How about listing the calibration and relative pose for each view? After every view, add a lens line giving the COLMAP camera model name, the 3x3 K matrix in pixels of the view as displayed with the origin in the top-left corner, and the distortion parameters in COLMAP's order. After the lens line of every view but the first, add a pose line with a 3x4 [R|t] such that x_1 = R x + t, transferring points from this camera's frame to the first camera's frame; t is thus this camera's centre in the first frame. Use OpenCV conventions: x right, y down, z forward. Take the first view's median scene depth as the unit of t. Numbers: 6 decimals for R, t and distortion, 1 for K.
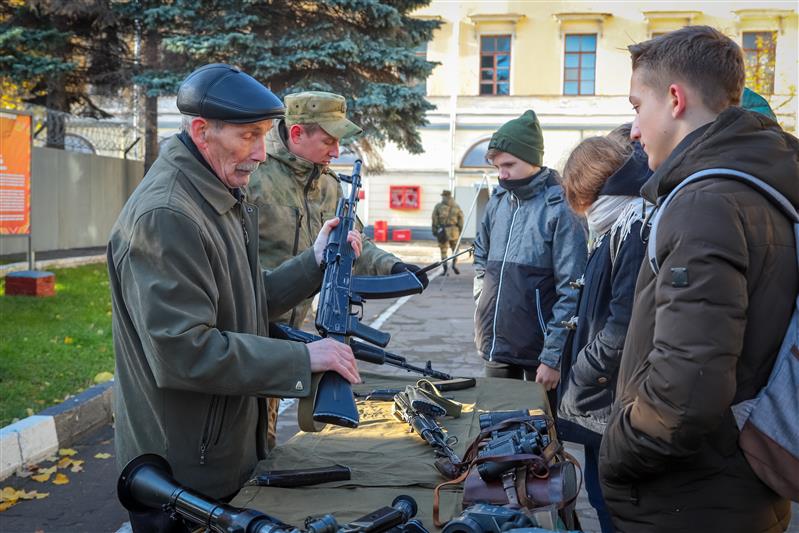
lens RADIAL K [[687.9, 0, 399.8], [0, 687.9, 262.8], [0, 0, 1]] dist [-0.018735, 0.002739]
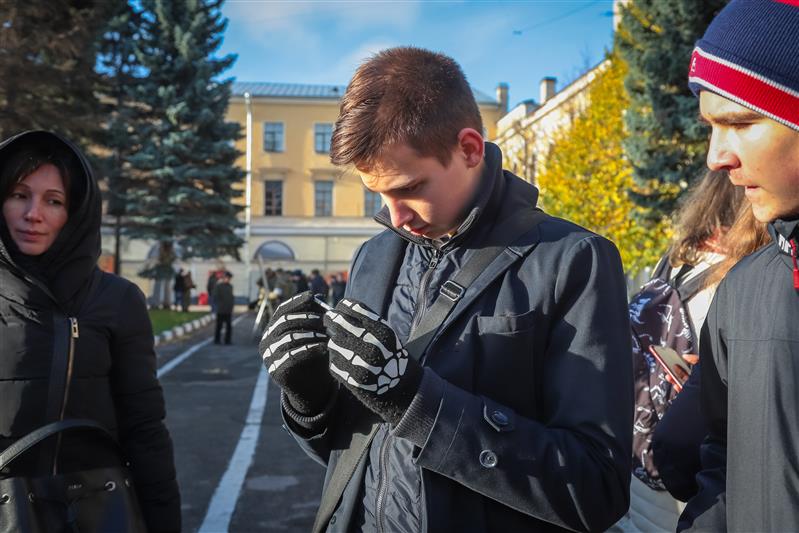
lens RADIAL K [[804.6, 0, 437.4], [0, 804.6, 266.6], [0, 0, 1]] dist [0.027960, 0.000000]
pose [[0.946242, -0.013603, 0.323173, -0.120483], [0.045340, 0.994829, -0.090879, 0.074659], [-0.320266, 0.100646, 0.941966, -0.958477]]
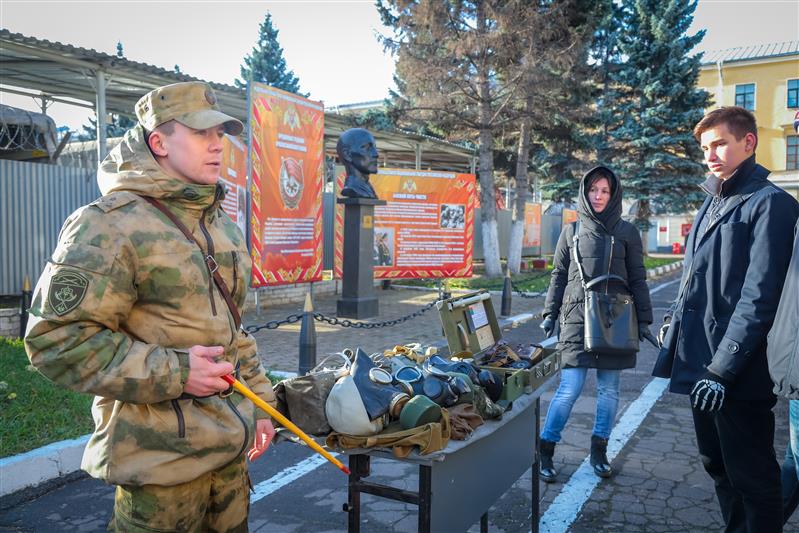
lens RADIAL K [[687.9, 0, 396.4], [0, 687.9, 265.9], [0, 0, 1]] dist [-0.018735, 0.002739]
pose [[0.941350, -0.014459, -0.337123, -0.116043], [0.000077, 0.999091, -0.042633, 0.081783], [0.337433, 0.040107, 0.940495, -1.011574]]
